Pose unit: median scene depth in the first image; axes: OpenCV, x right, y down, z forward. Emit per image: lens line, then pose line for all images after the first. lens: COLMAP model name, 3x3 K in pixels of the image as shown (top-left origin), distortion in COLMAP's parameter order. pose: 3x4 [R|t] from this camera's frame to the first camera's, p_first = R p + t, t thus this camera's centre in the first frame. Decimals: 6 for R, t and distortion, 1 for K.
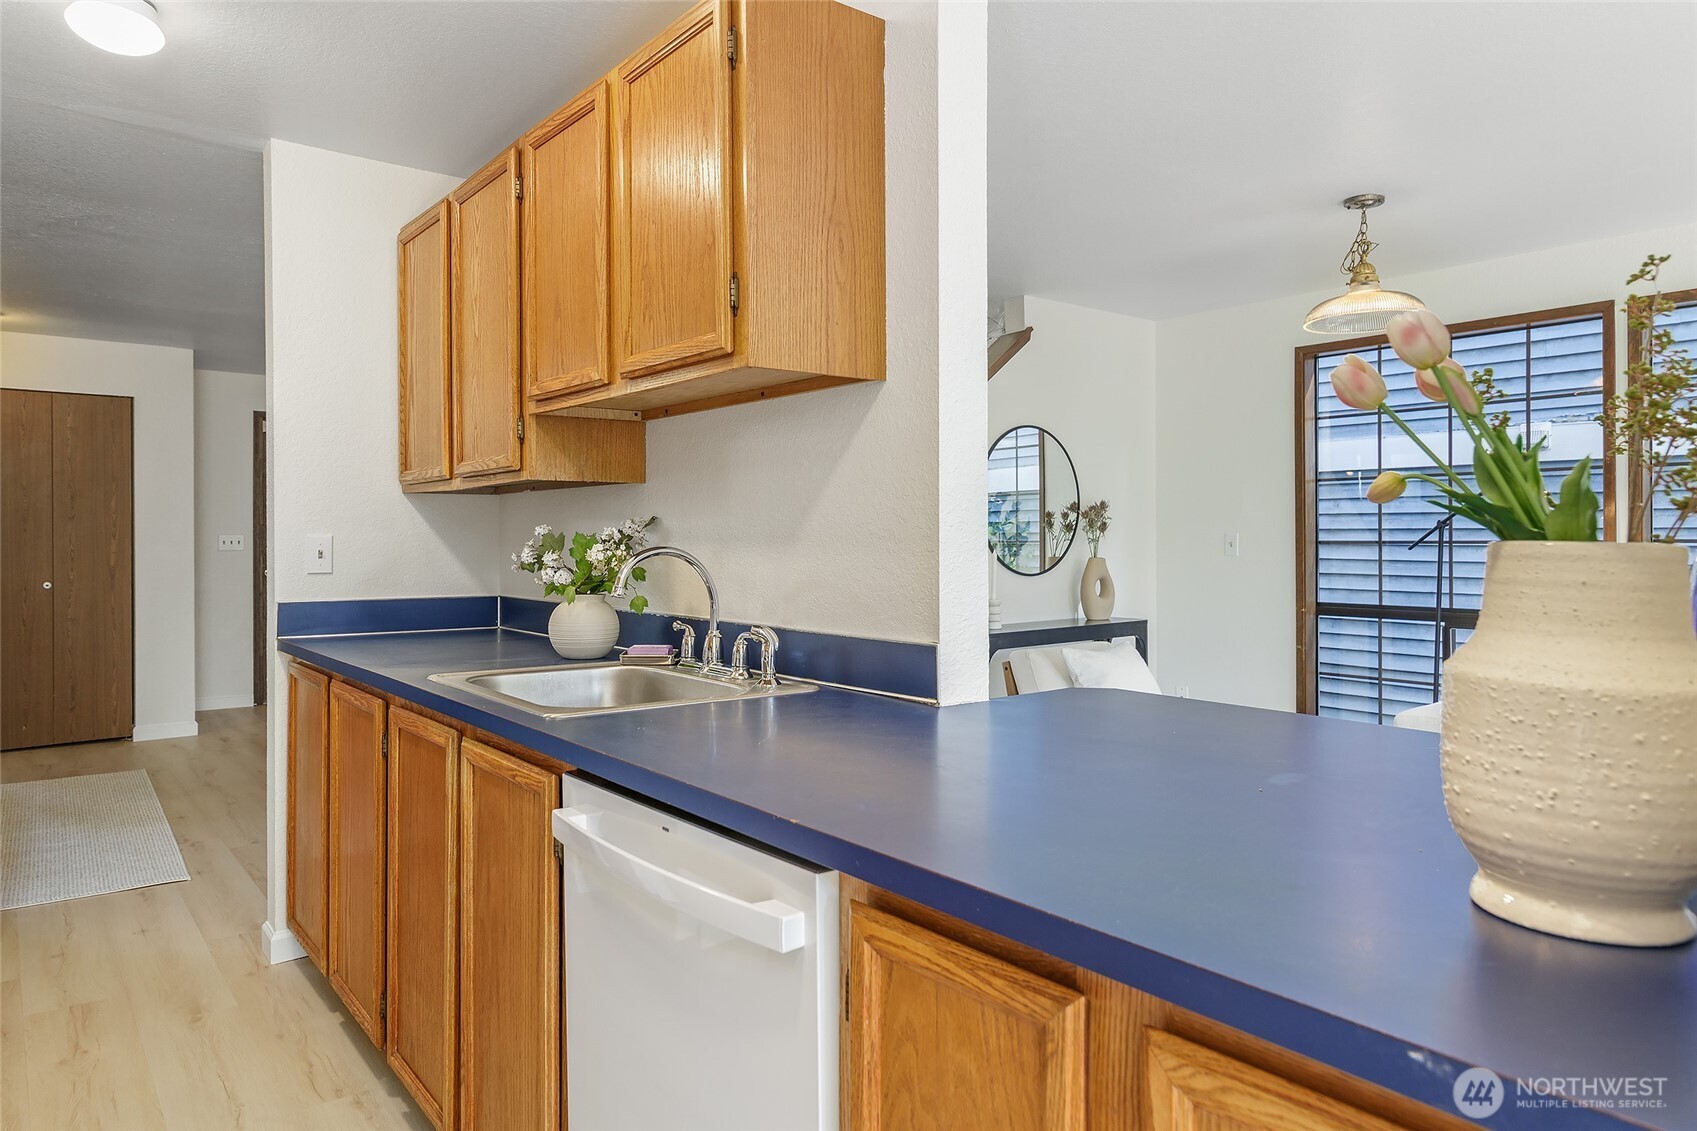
lens RADIAL K [[1061.5, 0, 830.4], [0, 1061.5, 533.2], [0, 0, 1]] dist [-0.001996, 0.001449]
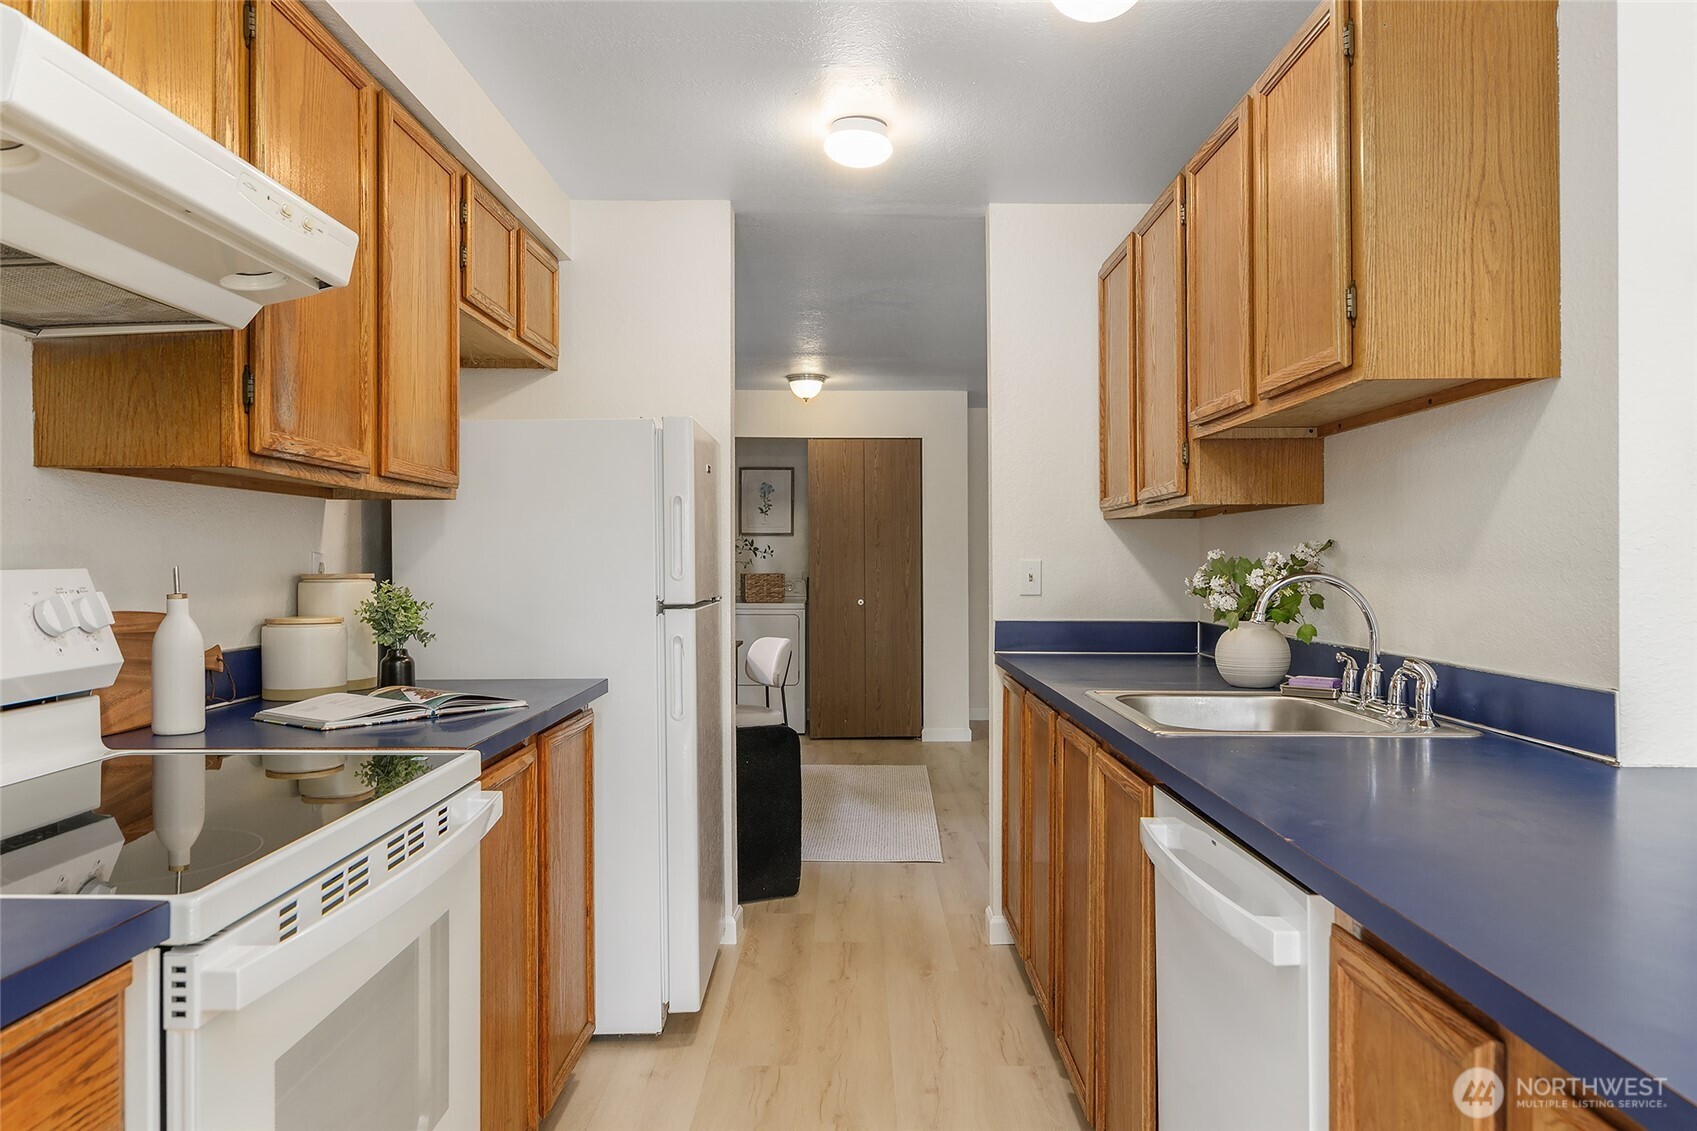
lens RADIAL K [[1182.6, 0, 865.0], [0, 1182.6, 557.6], [0, 0, 1]] dist [0.006271, -0.003246]
pose [[0.786592, -0.002573, -0.617467, 0.184702], [0.003356, 0.999994, 0.000107, -0.001678], [0.617464, -0.002157, 0.786597, -0.079922]]
